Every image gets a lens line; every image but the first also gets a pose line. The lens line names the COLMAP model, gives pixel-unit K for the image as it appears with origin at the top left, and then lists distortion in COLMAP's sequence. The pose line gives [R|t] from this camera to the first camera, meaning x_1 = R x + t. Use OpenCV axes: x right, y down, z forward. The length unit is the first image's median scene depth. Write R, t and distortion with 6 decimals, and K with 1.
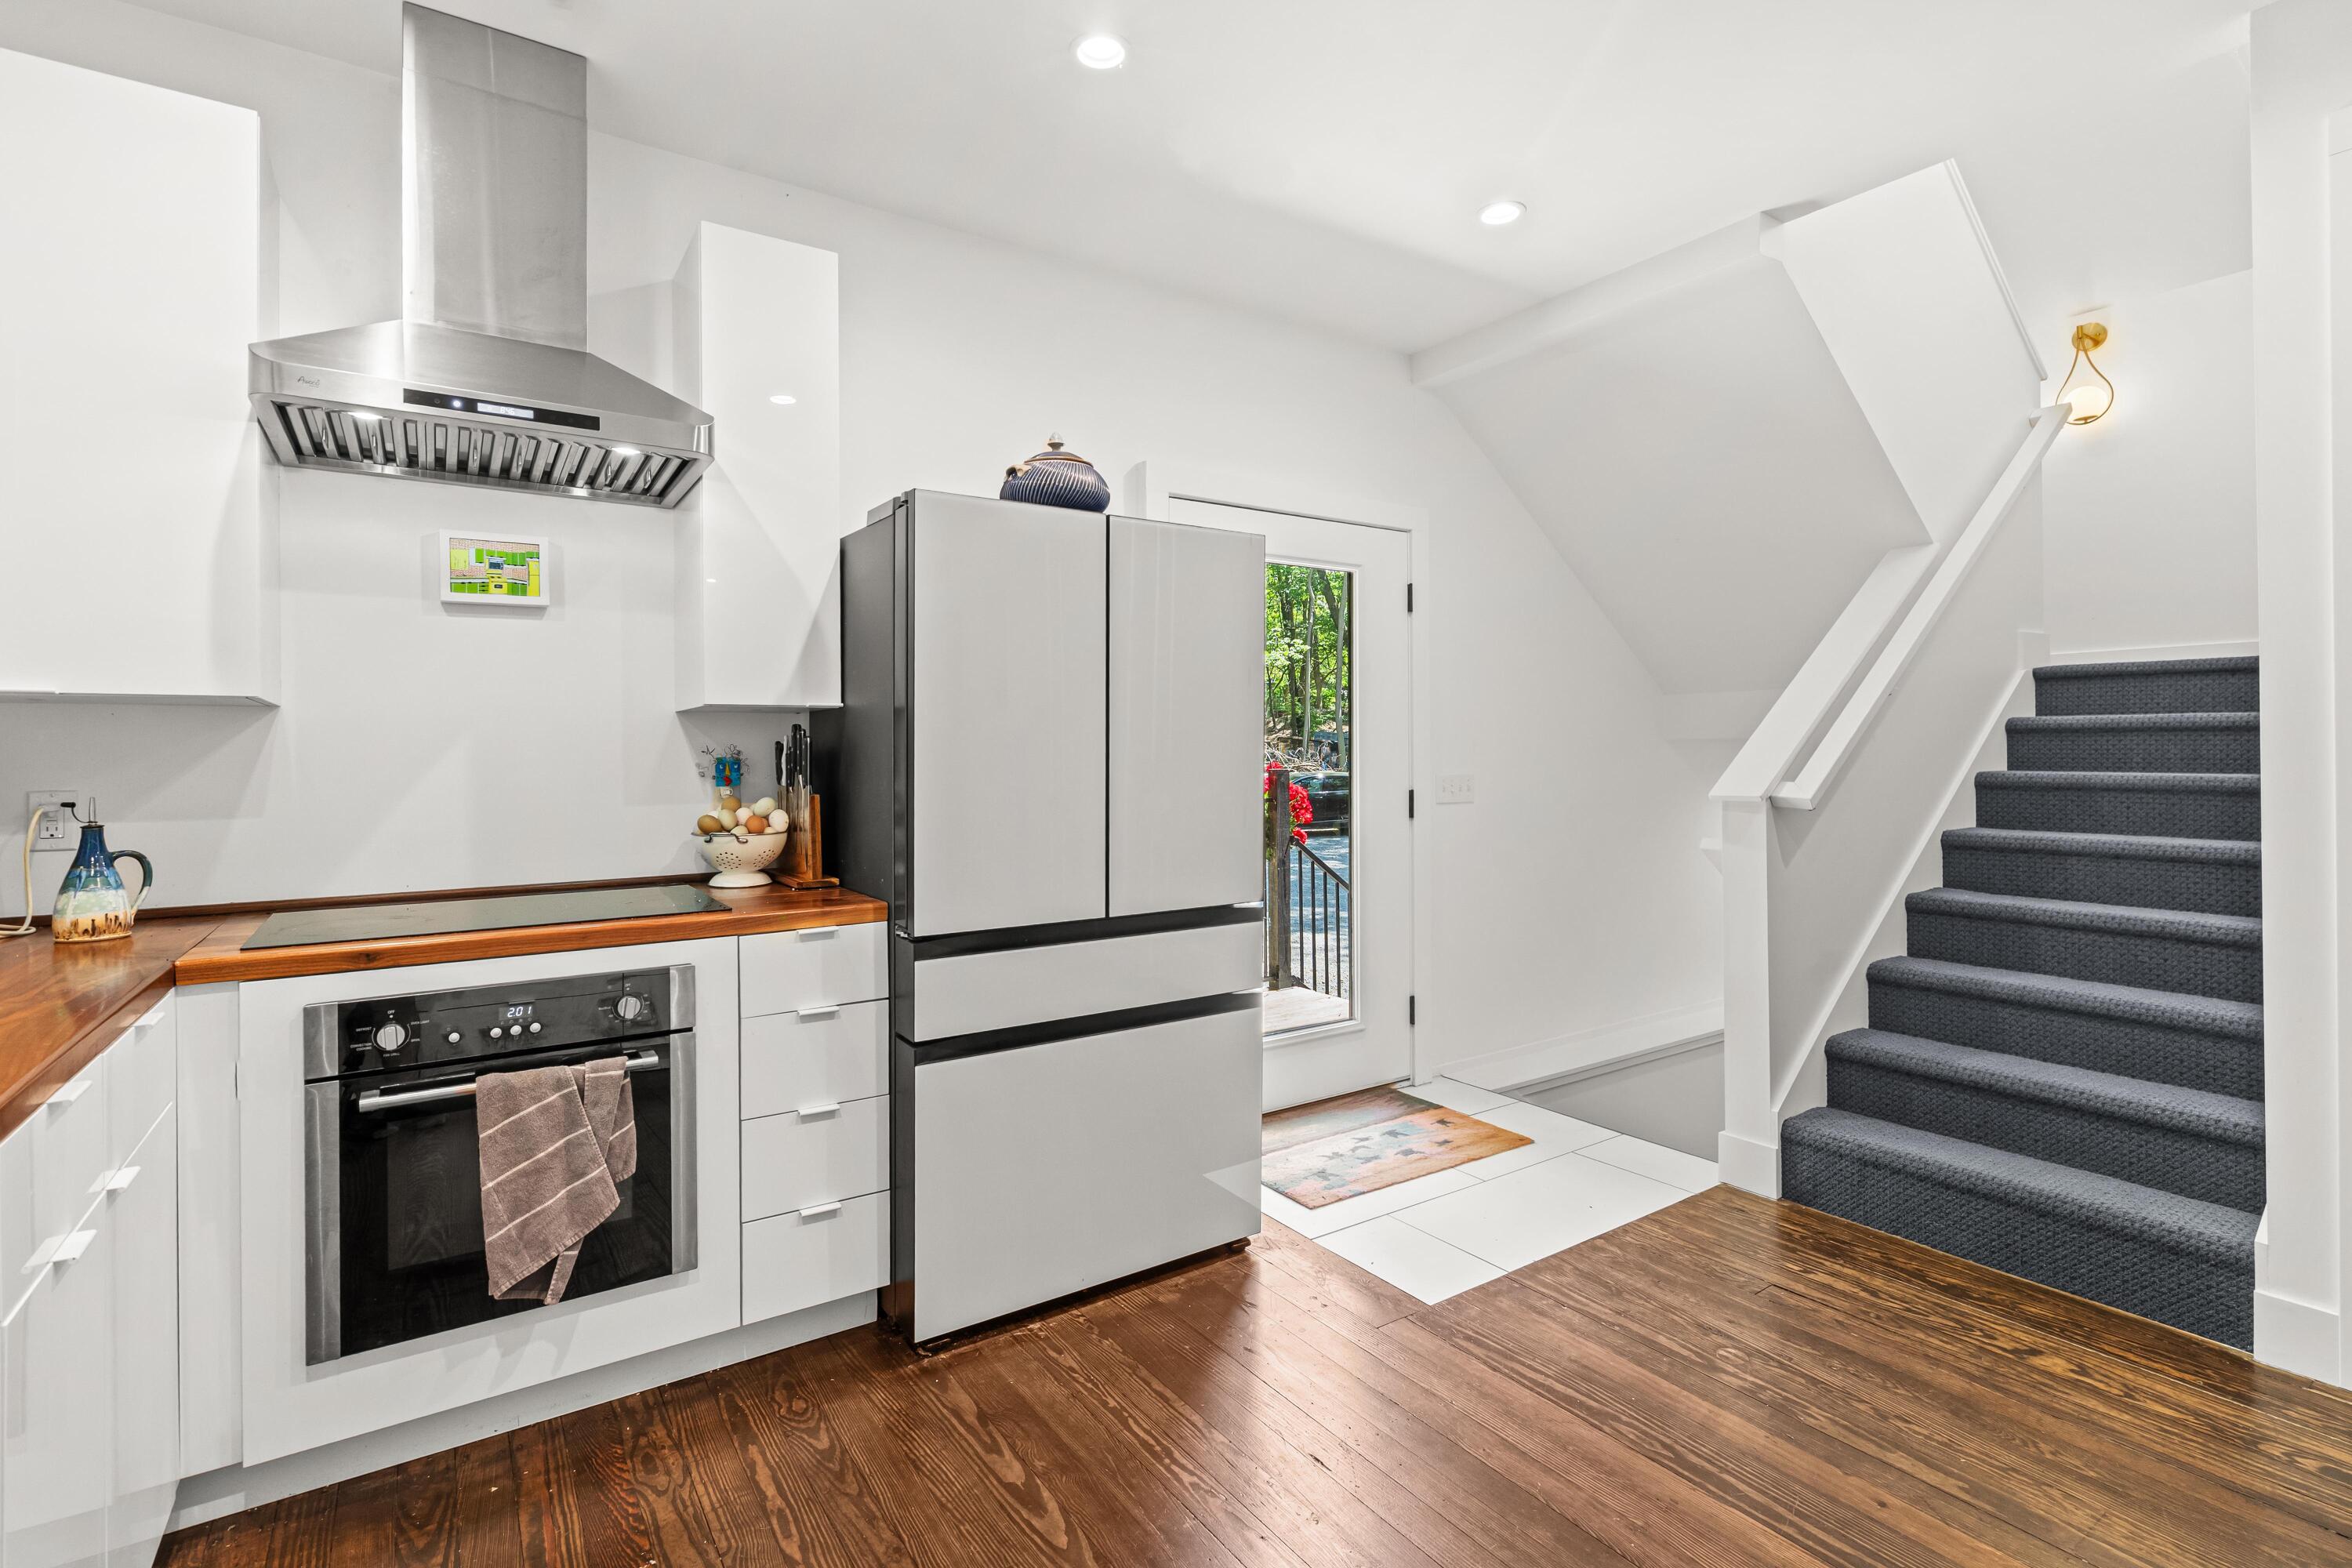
lens RADIAL K [[1079.0, 0, 1157.1], [0, 1079.0, 752.4], [0, 0, 1]] dist [-0.007810, 0.003427]
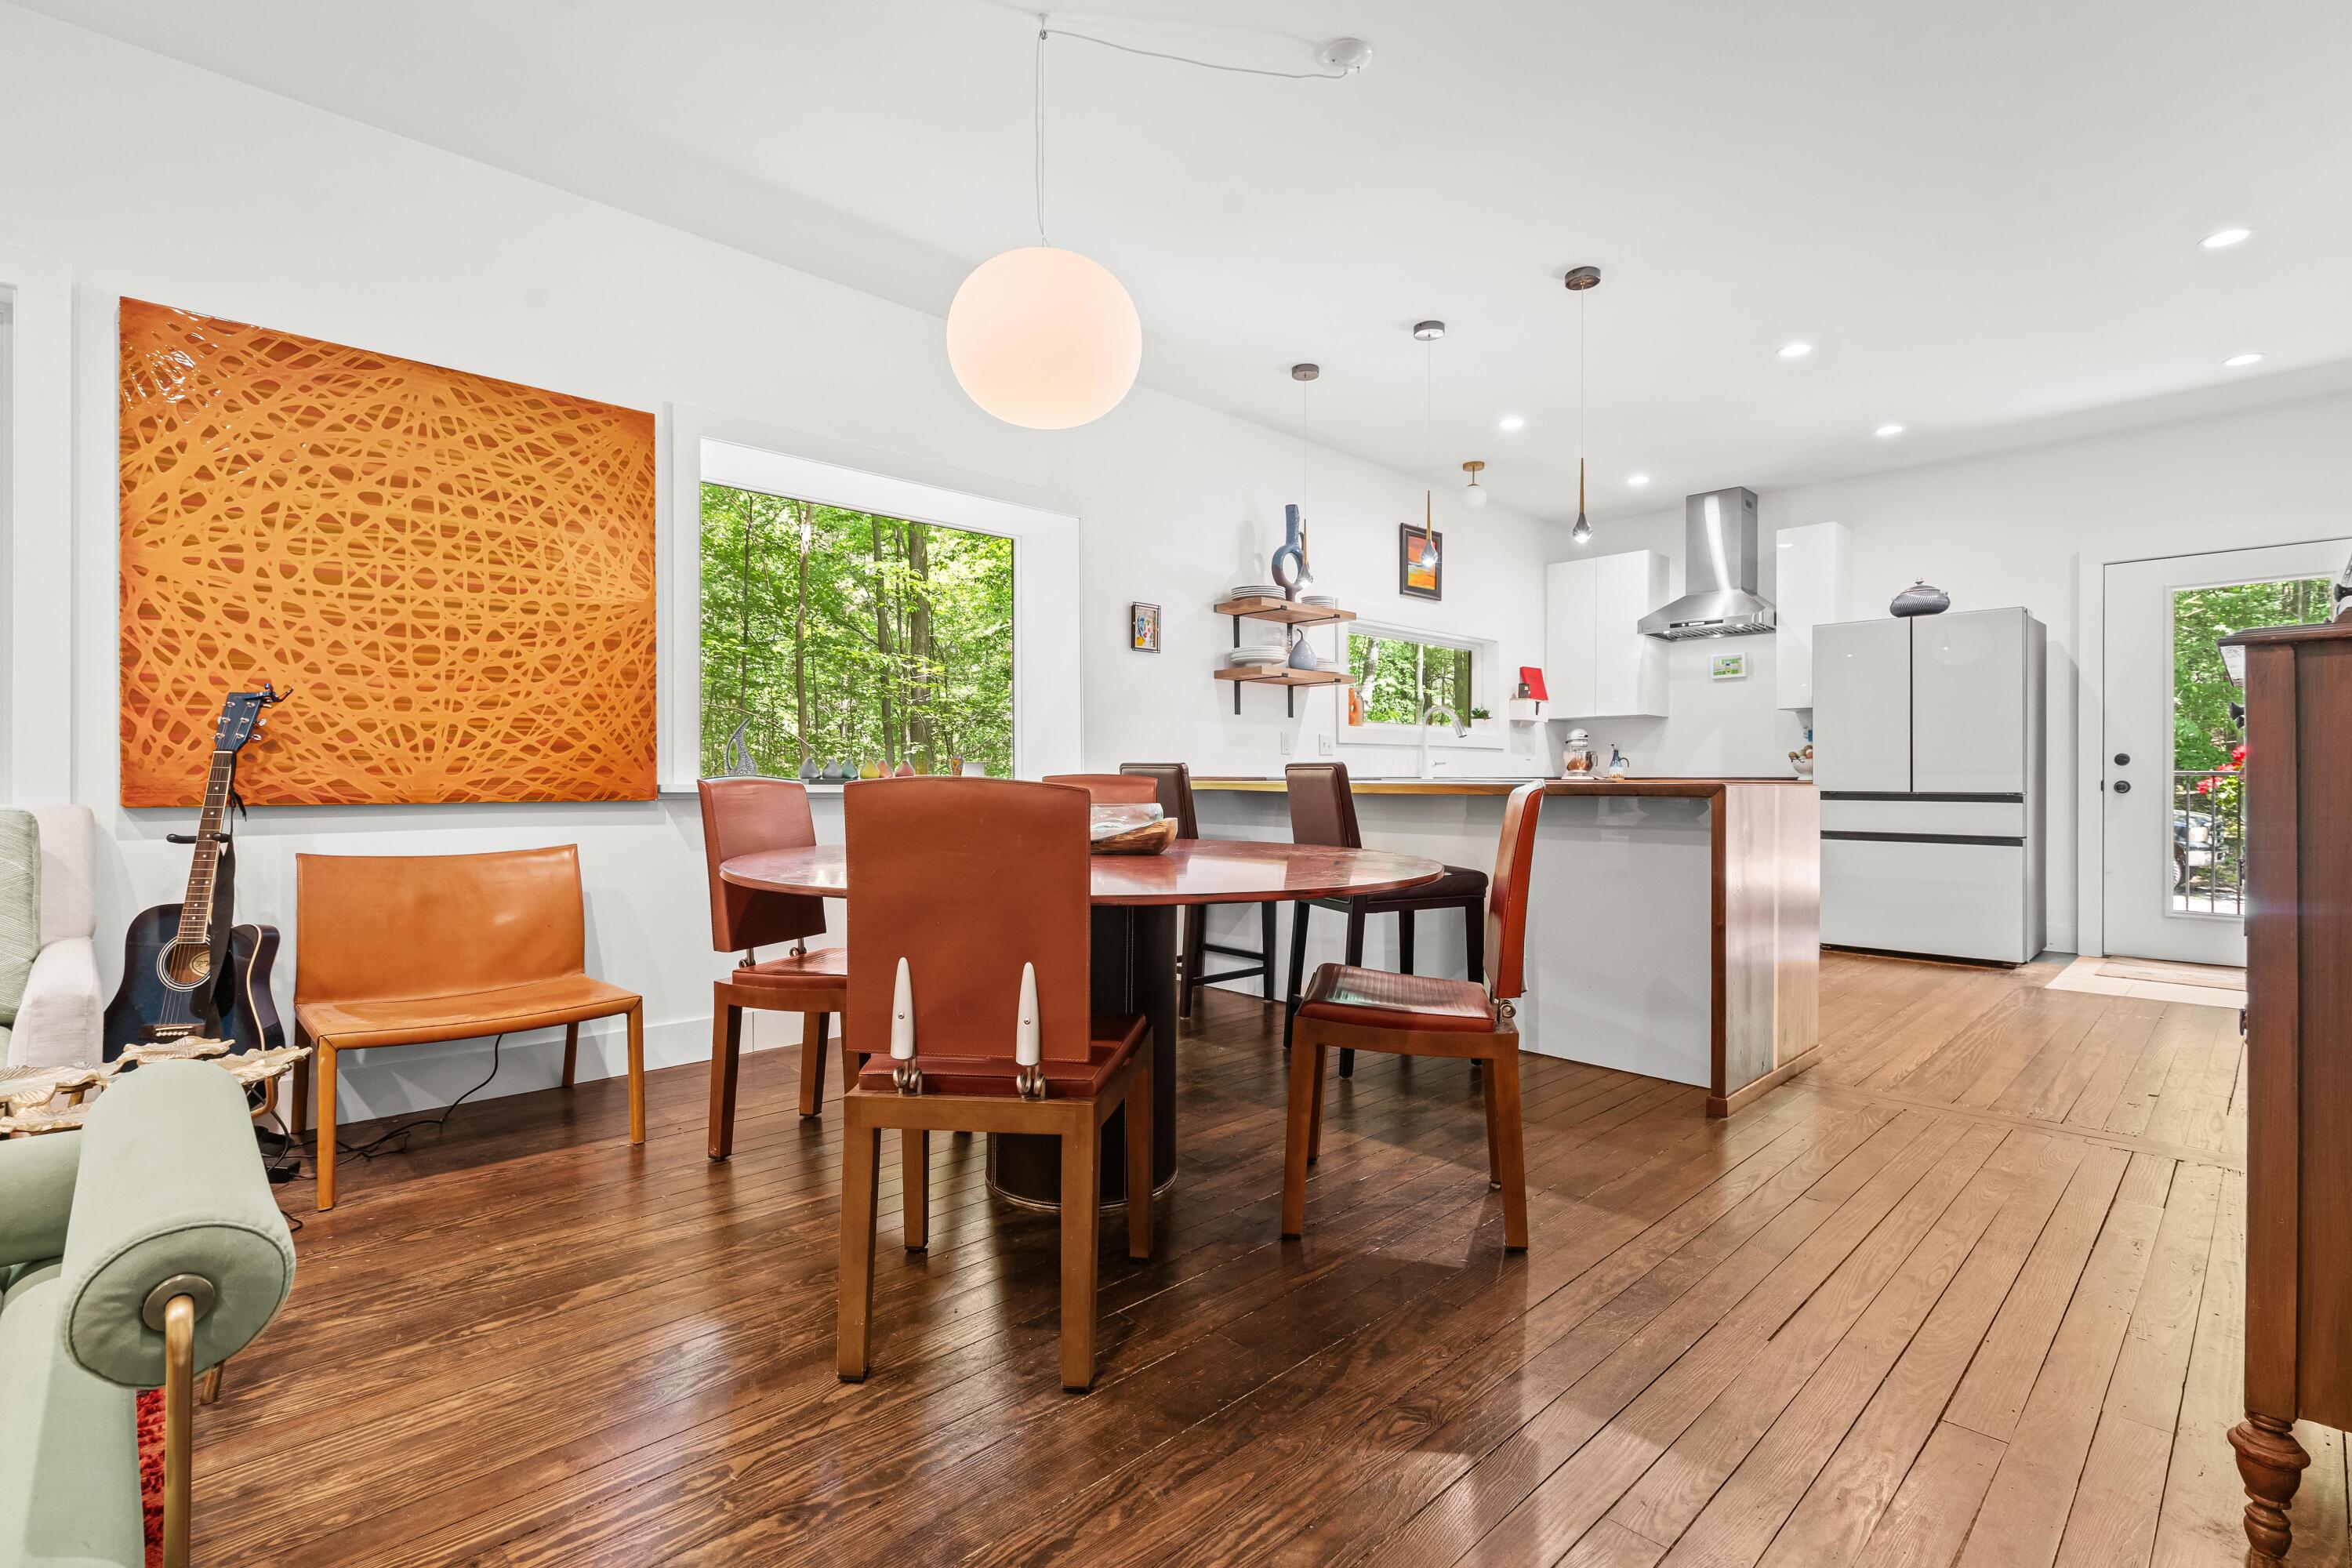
lens RADIAL K [[1079.0, 0, 1158.4], [0, 1079.0, 784.3], [0, 0, 1]] dist [-0.007810, 0.003427]
pose [[0.163910, 0.012319, -0.986398, 2.344344], [-0.000175, 0.999922, 0.012459, 0.131386], [0.986475, -0.001869, 0.163900, -1.148193]]
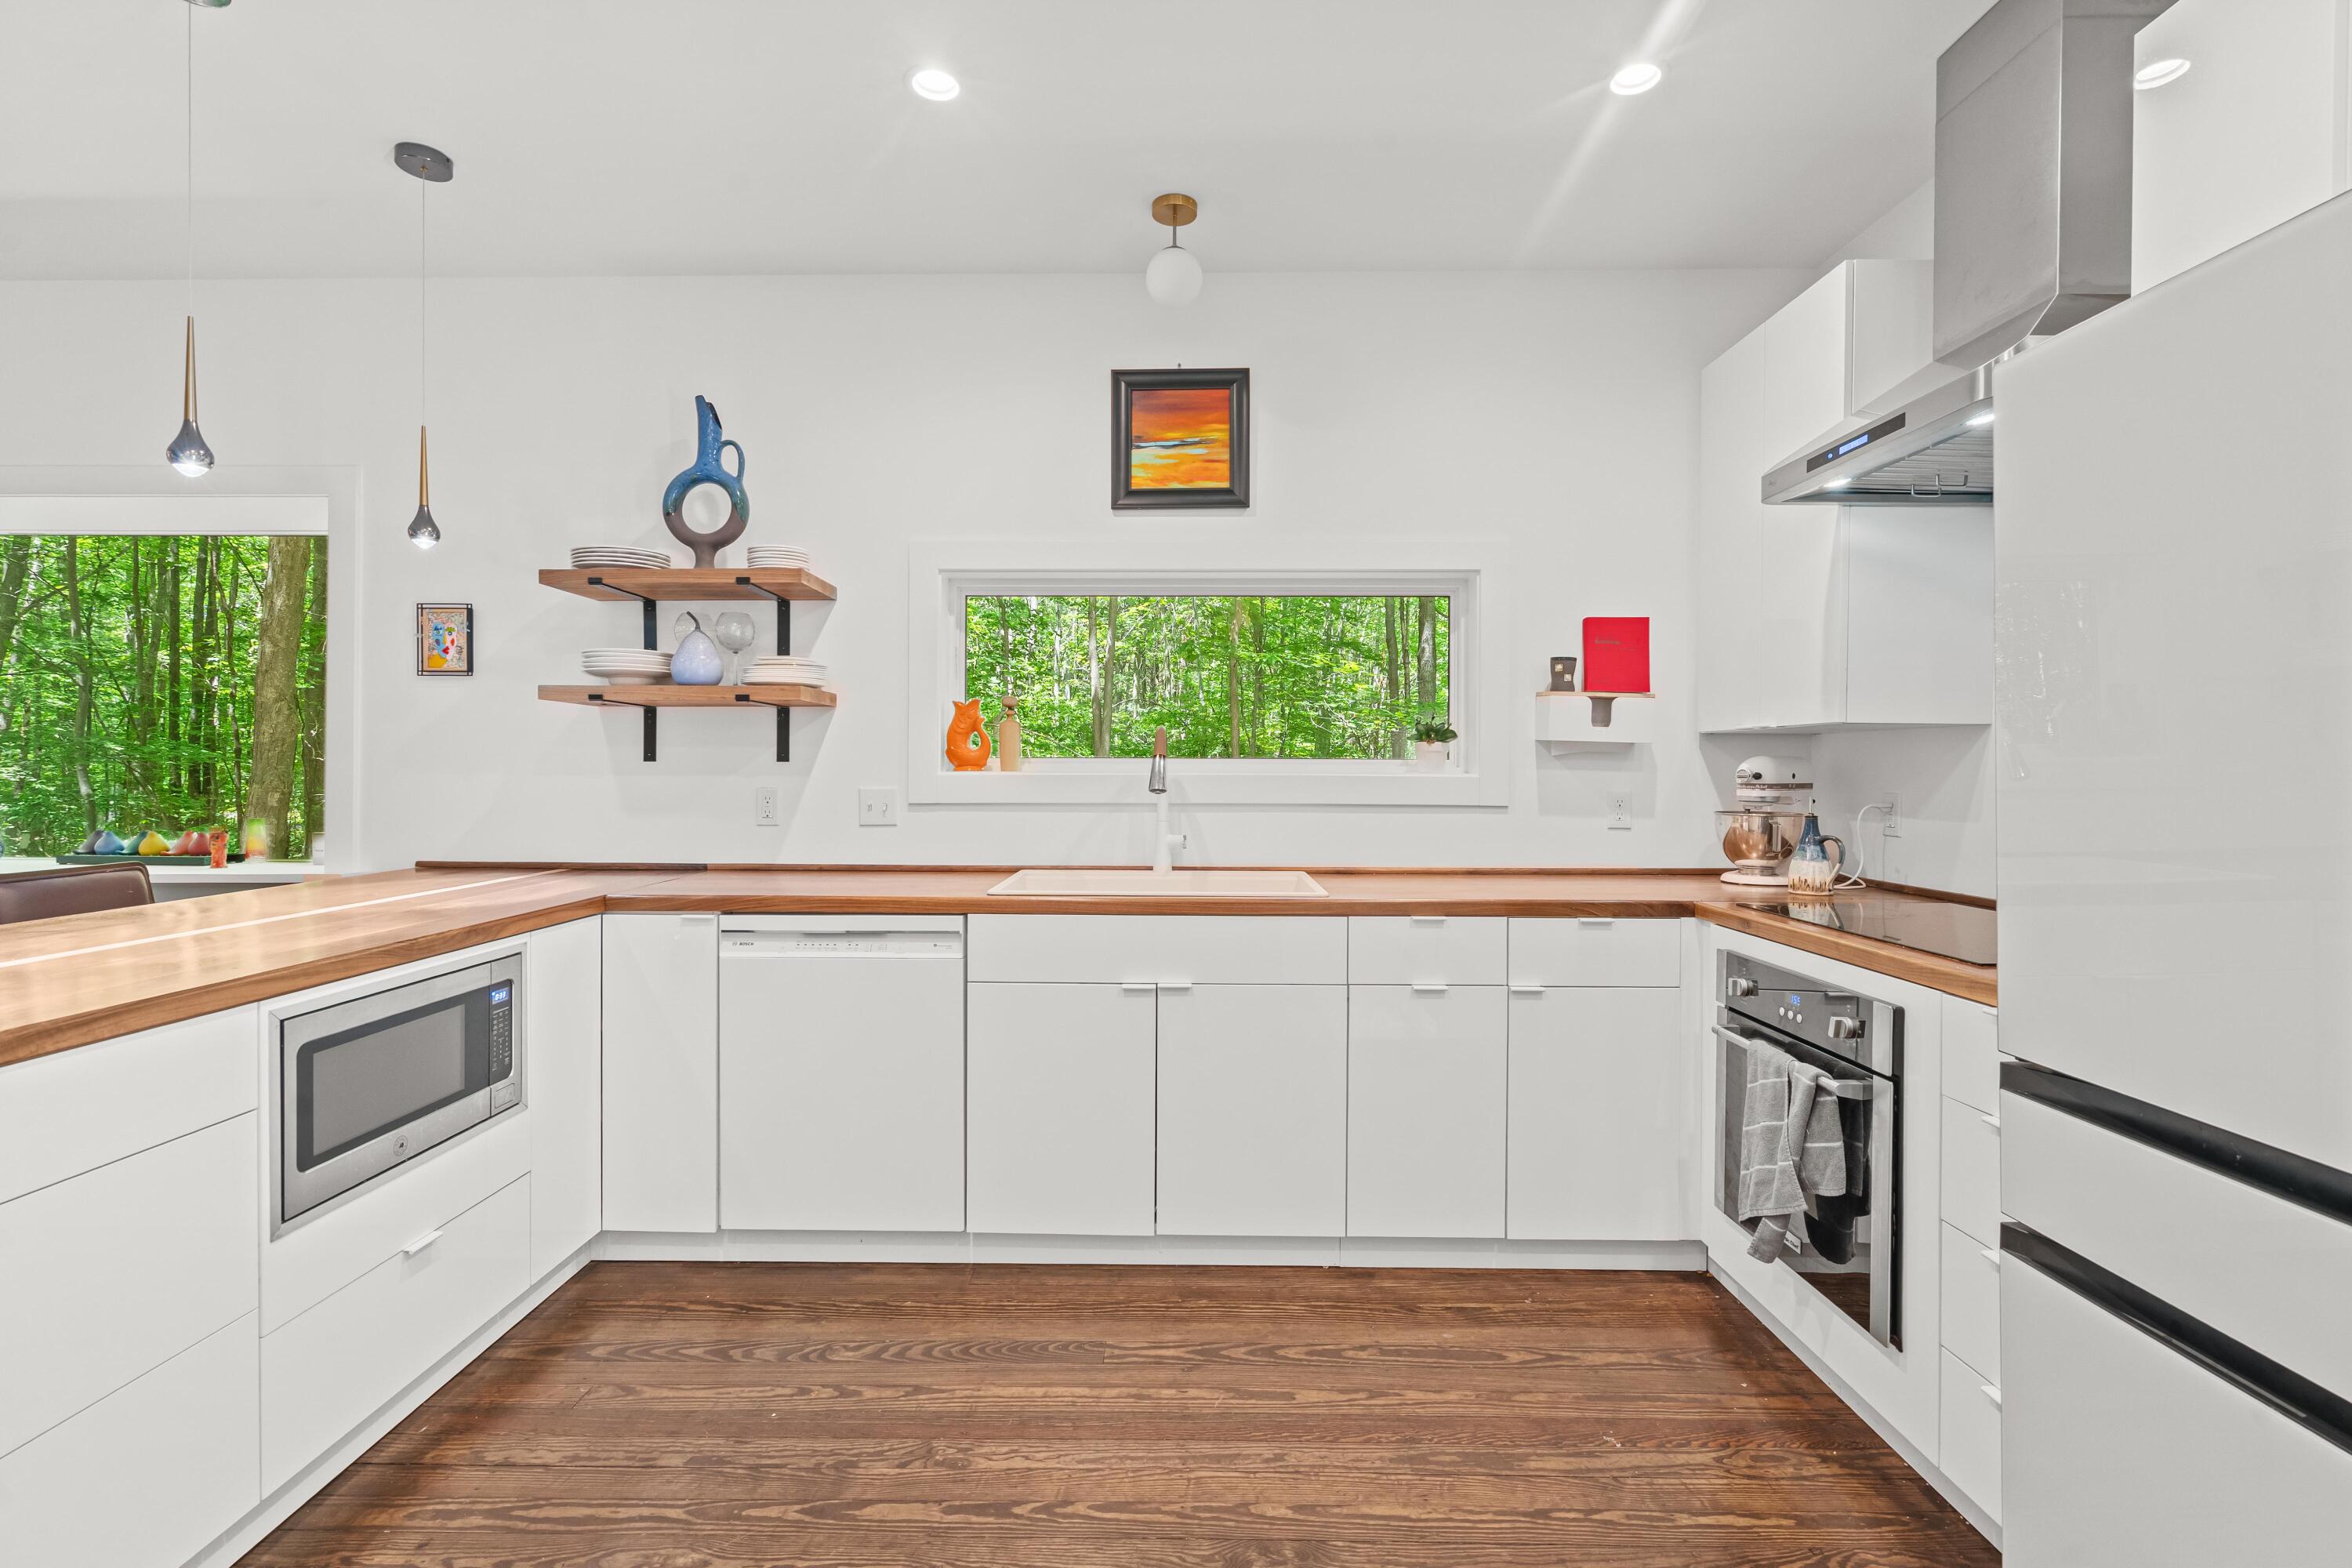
lens RADIAL K [[1079.0, 0, 1163.9], [0, 1079.0, 777.0], [0, 0, 1]] dist [-0.007810, 0.003427]
pose [[-0.572481, 0.011625, -0.819836, 0.647224], [0.000904, 0.999908, 0.013547, -0.004687], [0.819918, 0.007014, -0.572439, 1.033536]]
